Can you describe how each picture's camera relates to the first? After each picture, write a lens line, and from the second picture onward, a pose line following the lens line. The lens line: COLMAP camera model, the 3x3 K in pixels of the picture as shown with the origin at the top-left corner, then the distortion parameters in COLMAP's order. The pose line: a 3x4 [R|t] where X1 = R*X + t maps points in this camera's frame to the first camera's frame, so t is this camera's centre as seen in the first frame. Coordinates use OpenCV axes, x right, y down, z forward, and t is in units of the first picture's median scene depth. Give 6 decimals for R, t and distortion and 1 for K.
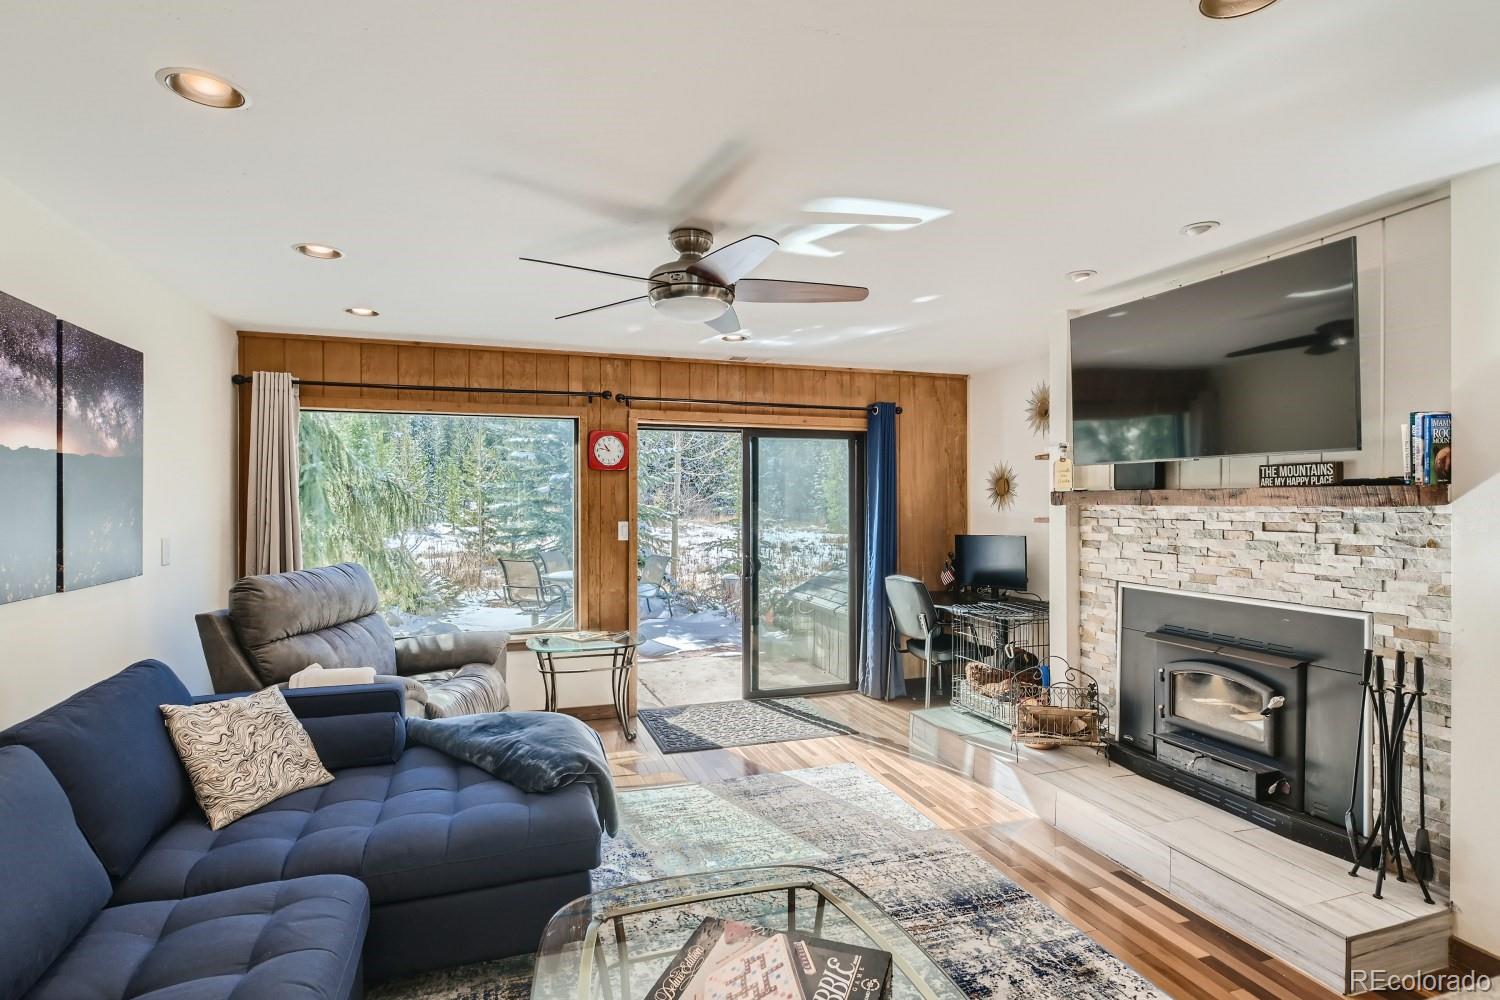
lens RADIAL K [[750.8, 0, 745.2], [0, 750.8, 498.6], [0, 0, 1]] dist [-0.003950, -0.000329]
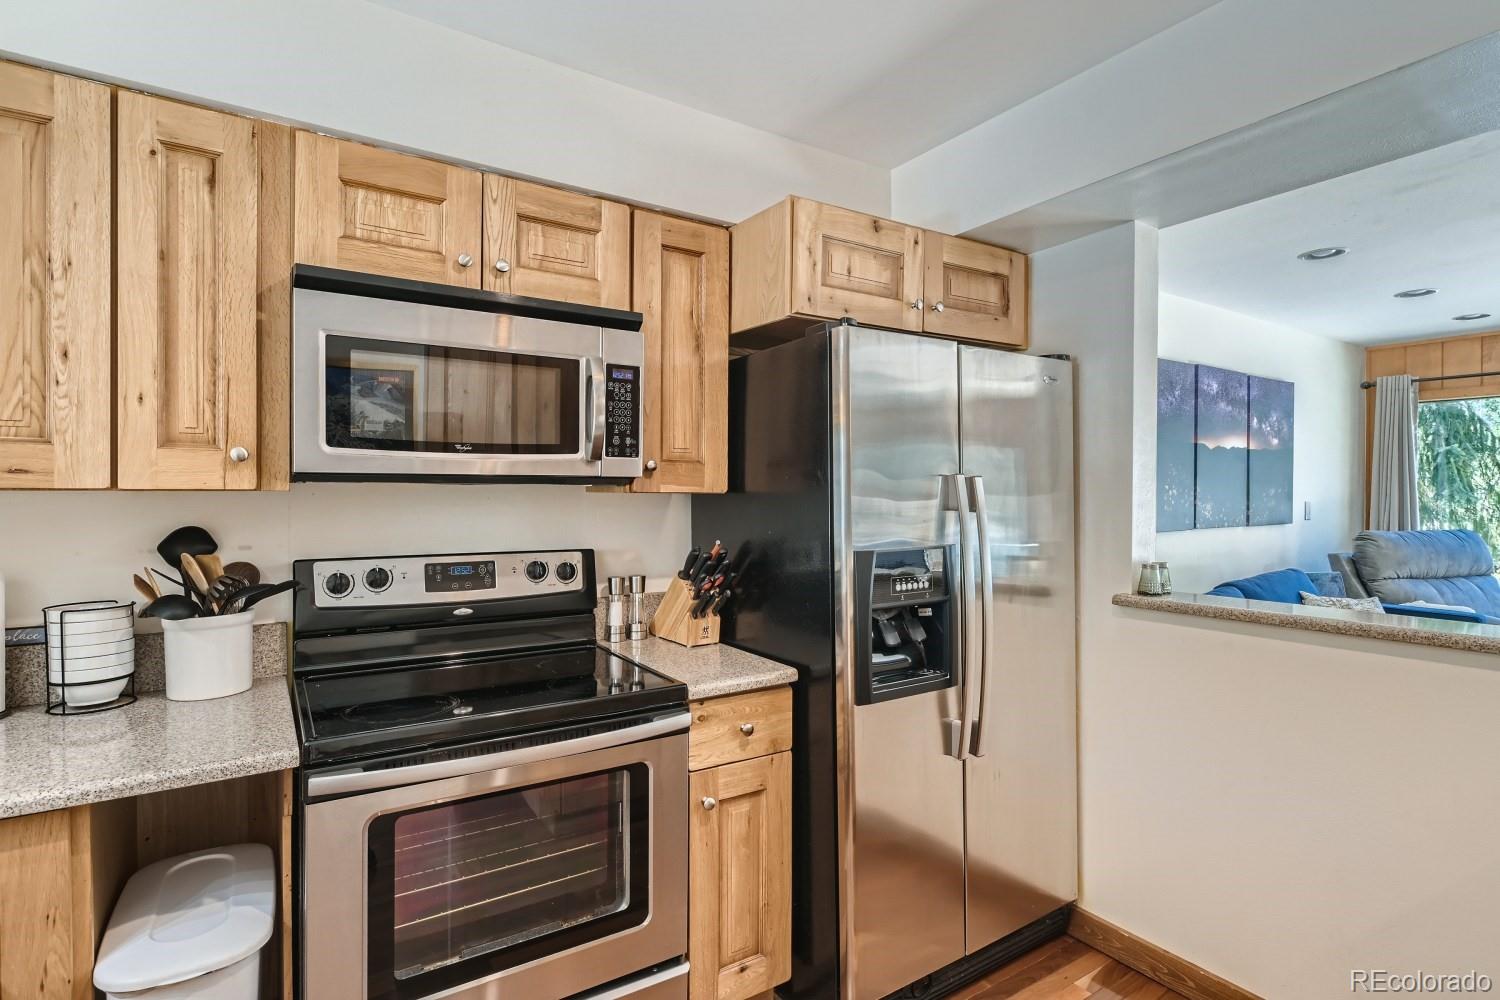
lens RADIAL K [[750.8, 0, 750.9], [0, 750.8, 495.7], [0, 0, 1]] dist [-0.003950, -0.000329]
pose [[0.257942, 0.003908, -0.966153, 0.386934], [0.002676, 0.999985, 0.004759, 0.029803], [0.966157, -0.003813, 0.257928, -0.465247]]
